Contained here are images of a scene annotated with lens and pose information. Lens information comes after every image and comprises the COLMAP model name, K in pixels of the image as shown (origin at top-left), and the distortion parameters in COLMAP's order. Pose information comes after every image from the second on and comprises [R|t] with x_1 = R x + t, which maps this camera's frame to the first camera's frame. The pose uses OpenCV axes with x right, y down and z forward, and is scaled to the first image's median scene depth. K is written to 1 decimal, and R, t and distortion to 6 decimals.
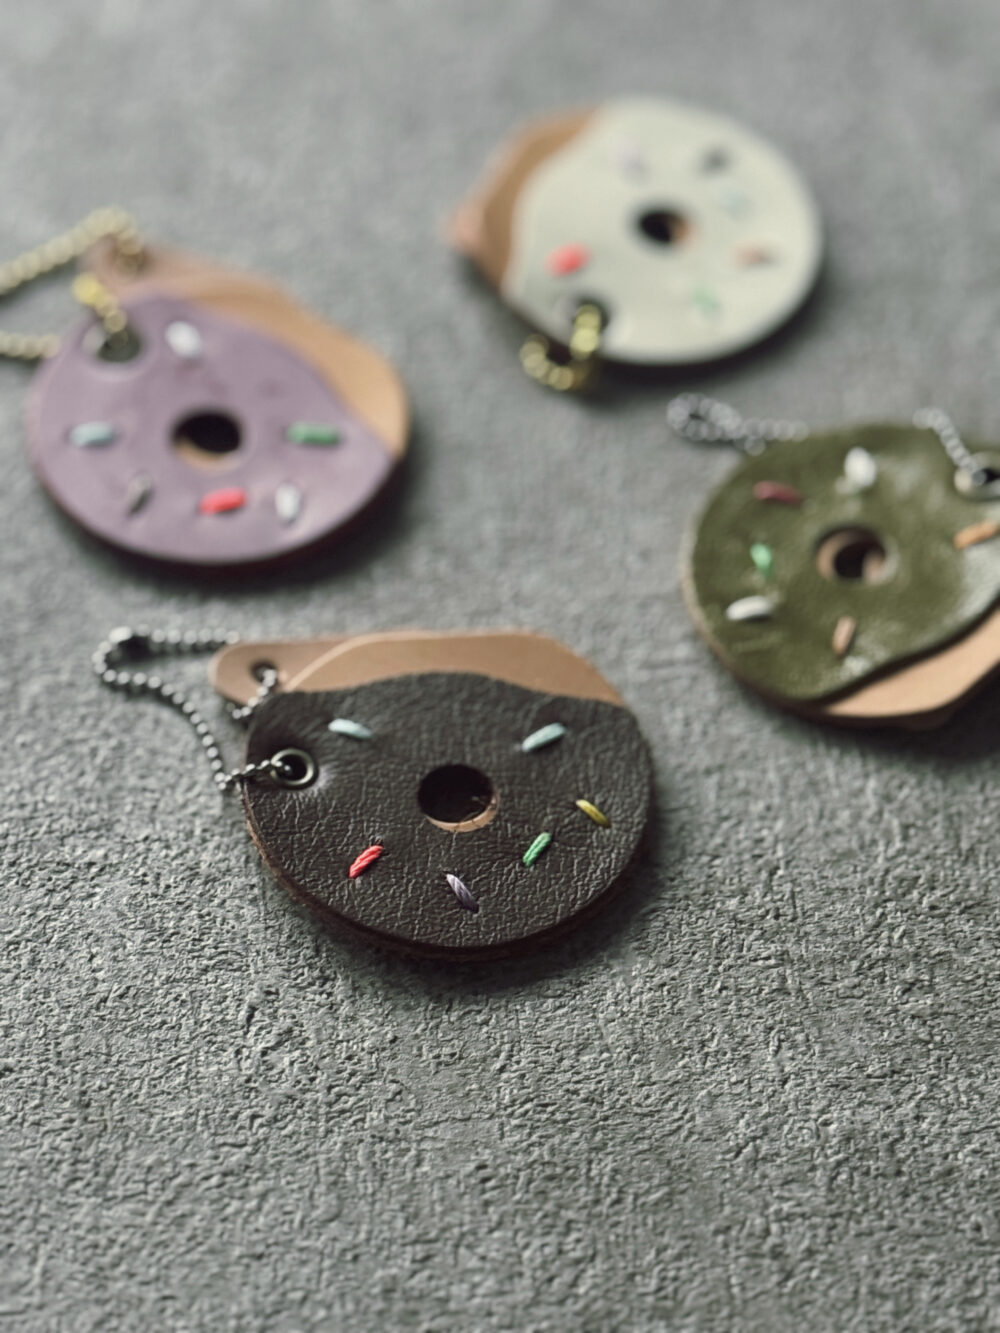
lens RADIAL K [[3211.2, 0, 497.9], [0, 3211.2, 702.1], [0, 0, 1]] dist [0.137164, 0.000000]
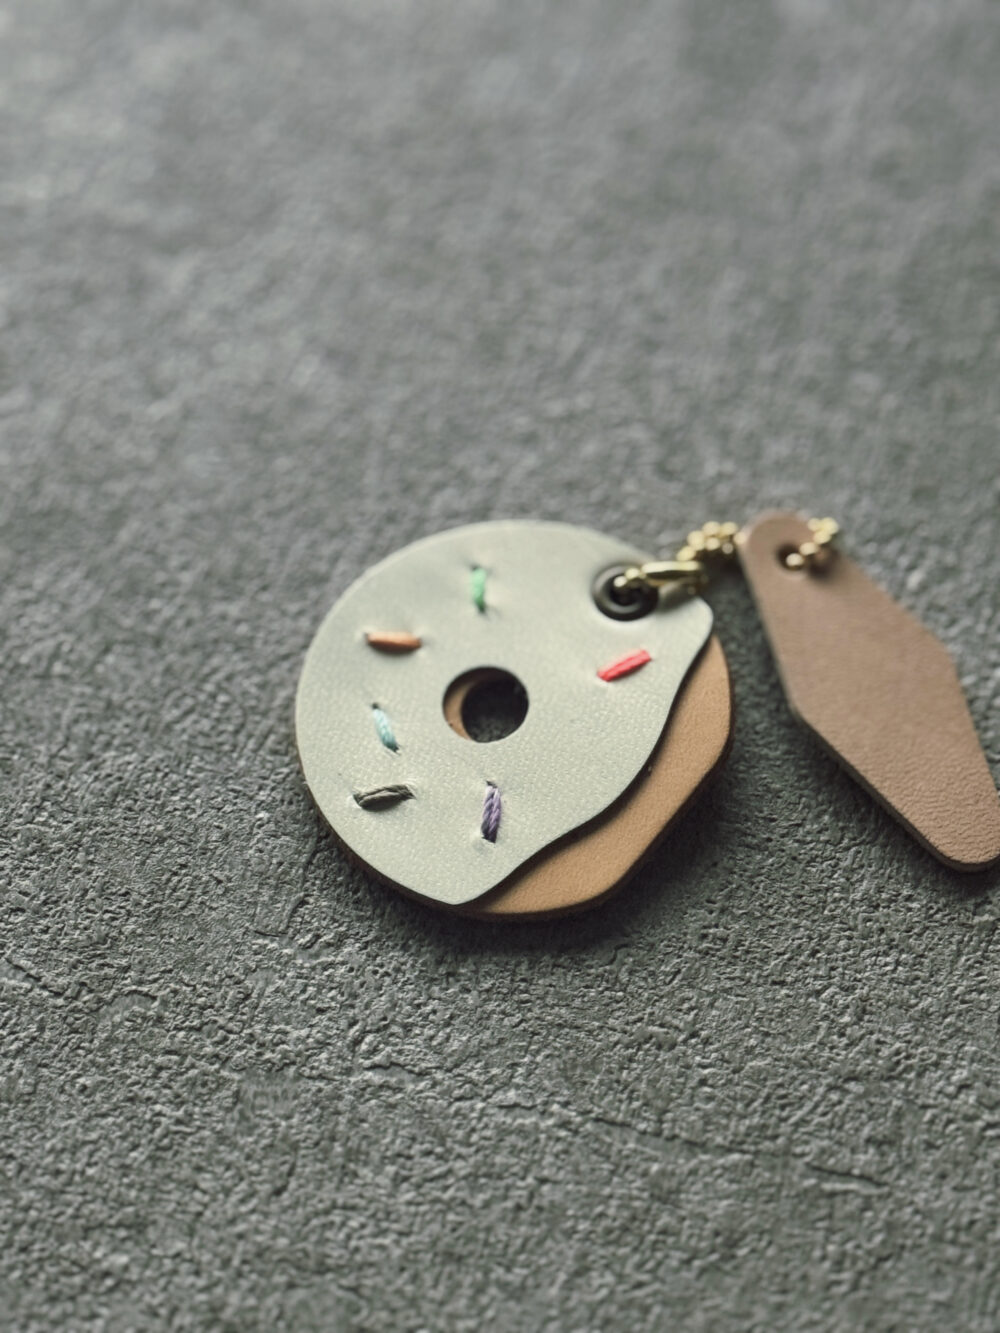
lens RADIAL K [[3211.2, 0, 505.4], [0, 3211.2, 662.3], [0, 0, 1]] dist [0.137164, 0.000000]
pose [[0.953006, 0.244622, -0.178715, 0.093750], [-0.204622, 0.954774, 0.215724, -0.324450], [0.223403, -0.169017, 0.959961, 0.218356]]
